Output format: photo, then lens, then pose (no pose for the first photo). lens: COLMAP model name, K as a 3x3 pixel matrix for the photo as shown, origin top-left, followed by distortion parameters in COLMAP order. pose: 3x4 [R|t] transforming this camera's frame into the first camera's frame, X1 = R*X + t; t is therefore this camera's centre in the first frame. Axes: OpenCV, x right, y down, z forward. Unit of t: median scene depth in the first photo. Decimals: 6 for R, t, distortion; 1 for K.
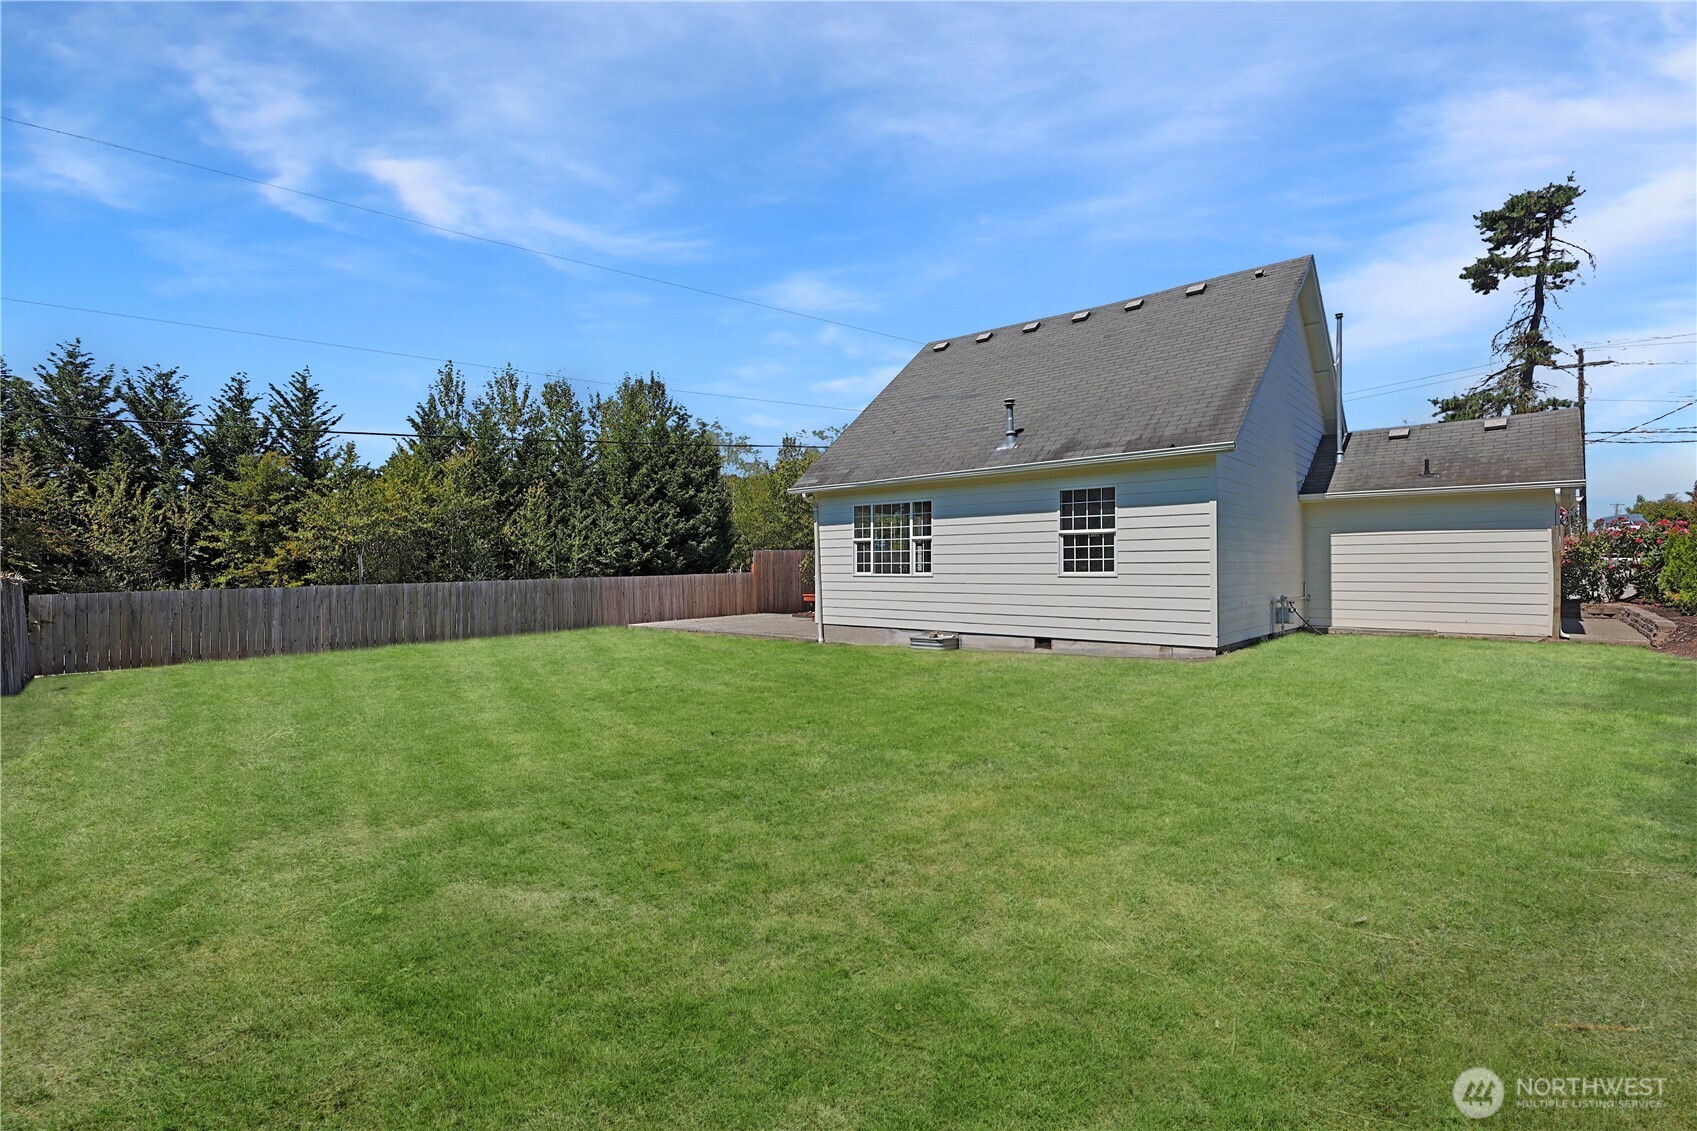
lens RADIAL K [[789.8, 0, 852.3], [0, 789.8, 564.9], [0, 0, 1]] dist [0.004180, -0.000177]
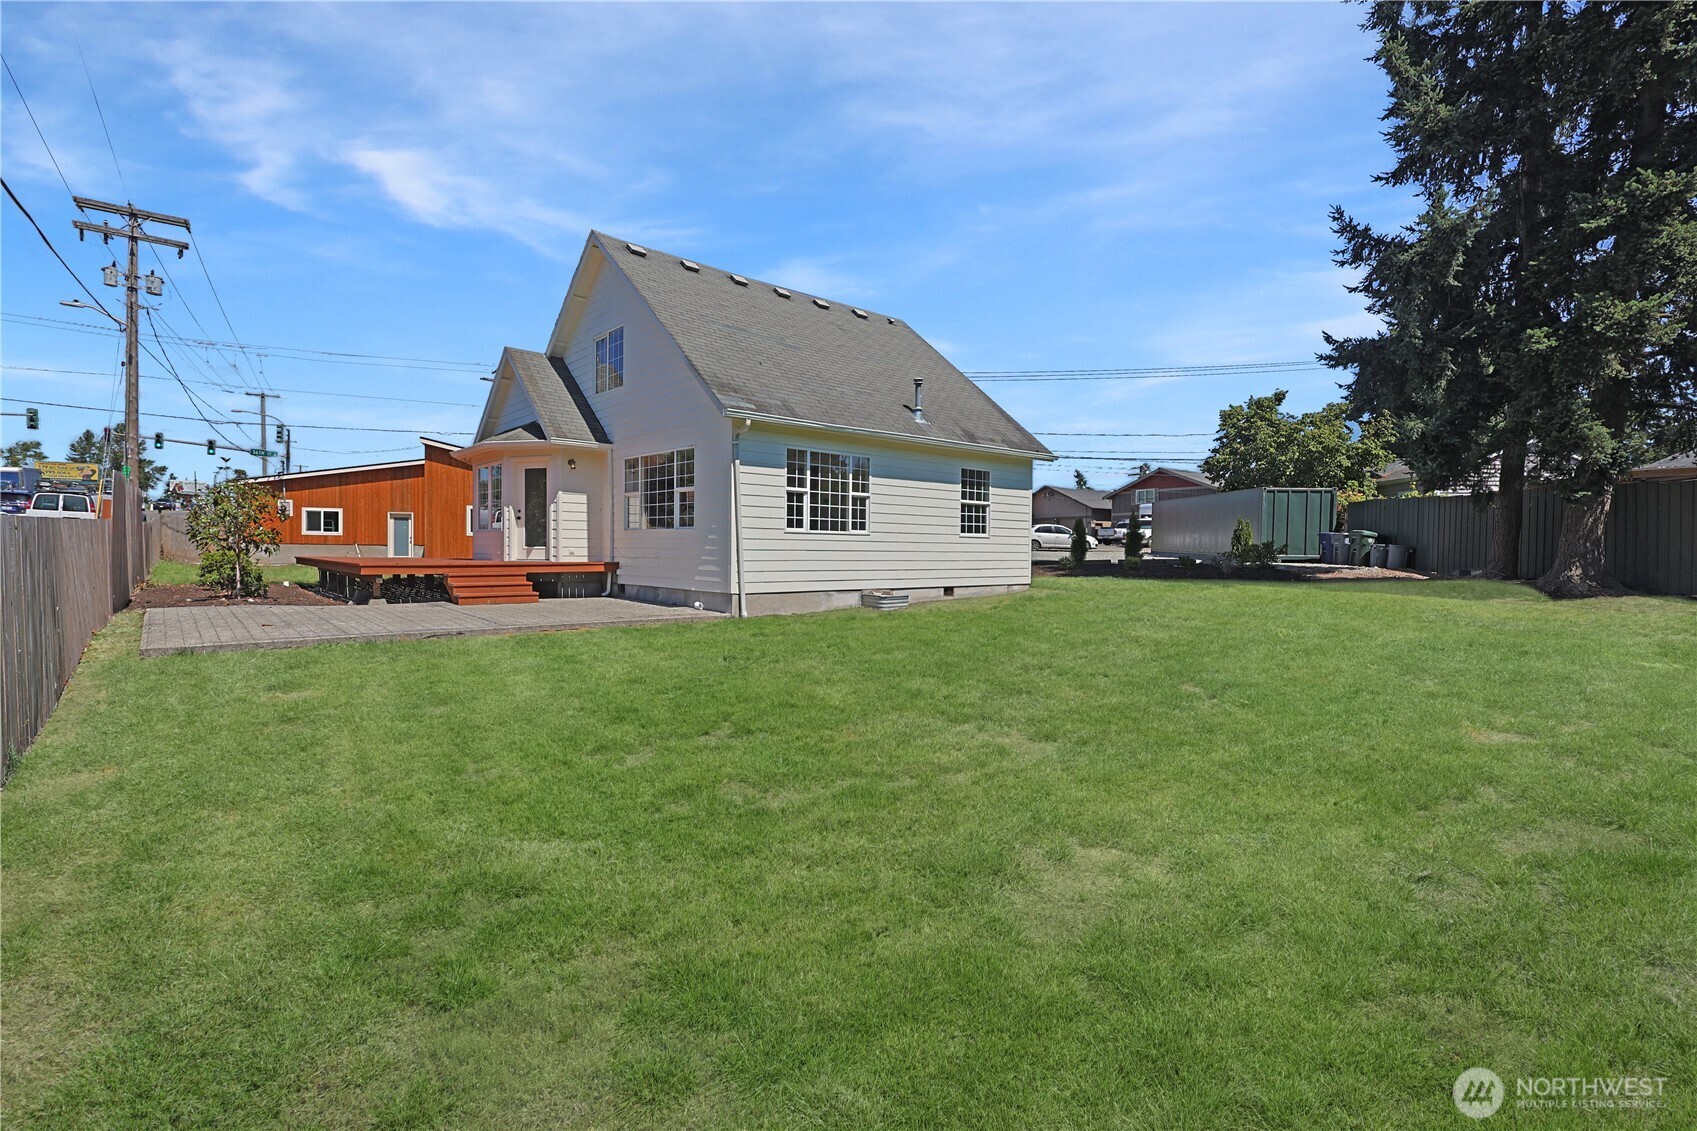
lens RADIAL K [[789.8, 0, 852.3], [0, 789.8, 564.9], [0, 0, 1]] dist [0.004180, -0.000177]
pose [[0.120453, -0.042737, 0.991799, -0.867051], [-0.043843, 0.997869, 0.048323, 0.005267], [-0.991750, -0.049304, 0.118323, 0.884230]]
